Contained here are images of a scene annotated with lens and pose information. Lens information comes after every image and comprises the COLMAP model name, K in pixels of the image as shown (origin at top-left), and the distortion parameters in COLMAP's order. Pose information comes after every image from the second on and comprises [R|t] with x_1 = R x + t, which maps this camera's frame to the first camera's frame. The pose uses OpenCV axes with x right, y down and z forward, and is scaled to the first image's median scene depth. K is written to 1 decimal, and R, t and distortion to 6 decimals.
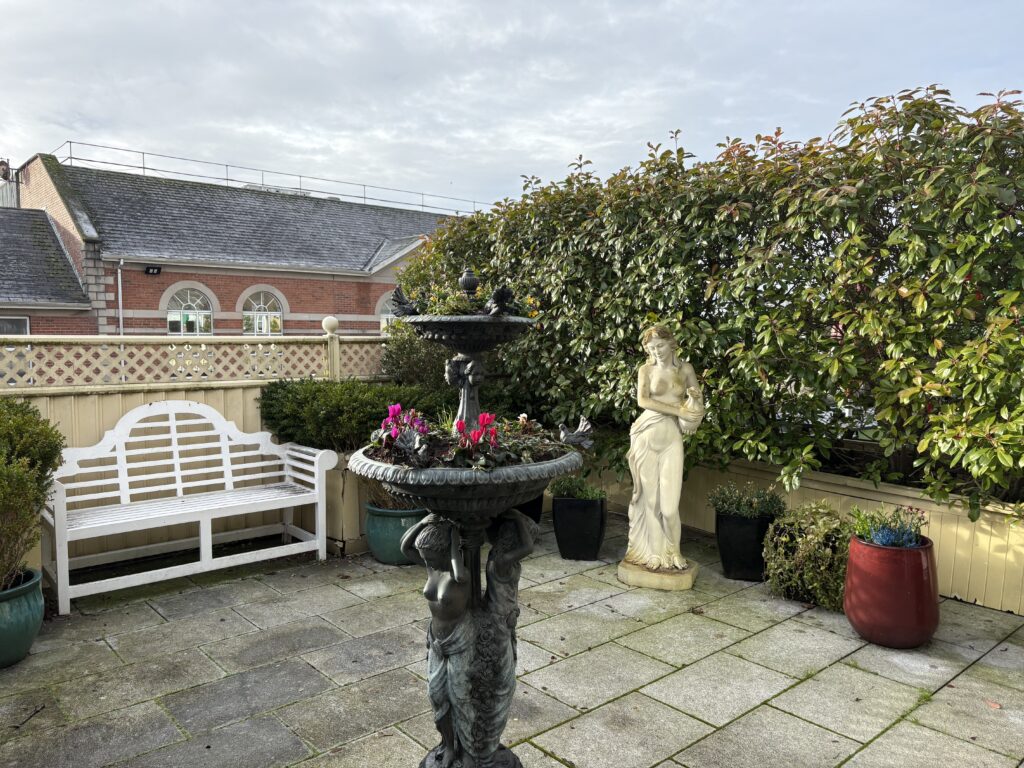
lens RADIAL K [[784.3, 0, 511.0], [0, 784.3, 384.7], [0, 0, 1]] dist [0.068307, -0.069033]
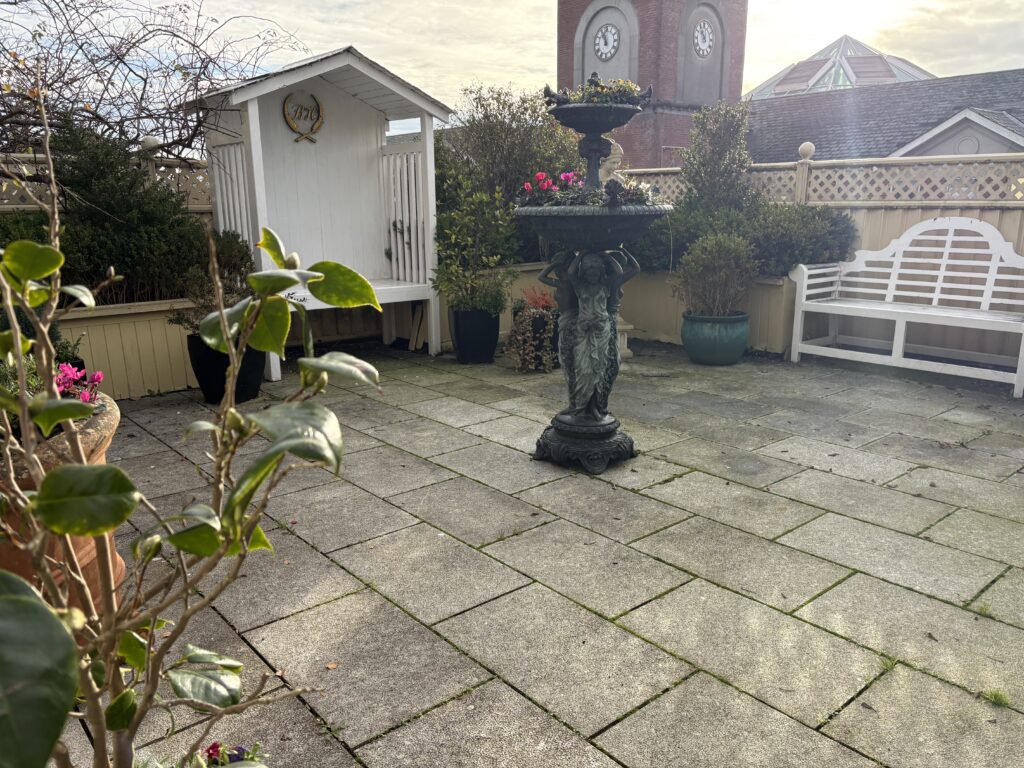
lens RADIAL K [[784.3, 0, 512.1], [0, 784.3, 386.4], [0, 0, 1]] dist [0.068307, -0.069033]
pose [[-0.020156, 0.217103, -0.975940, 0.726004], [-0.070672, 0.973388, 0.217995, 0.053842], [0.997296, 0.073365, -0.004276, 0.451240]]
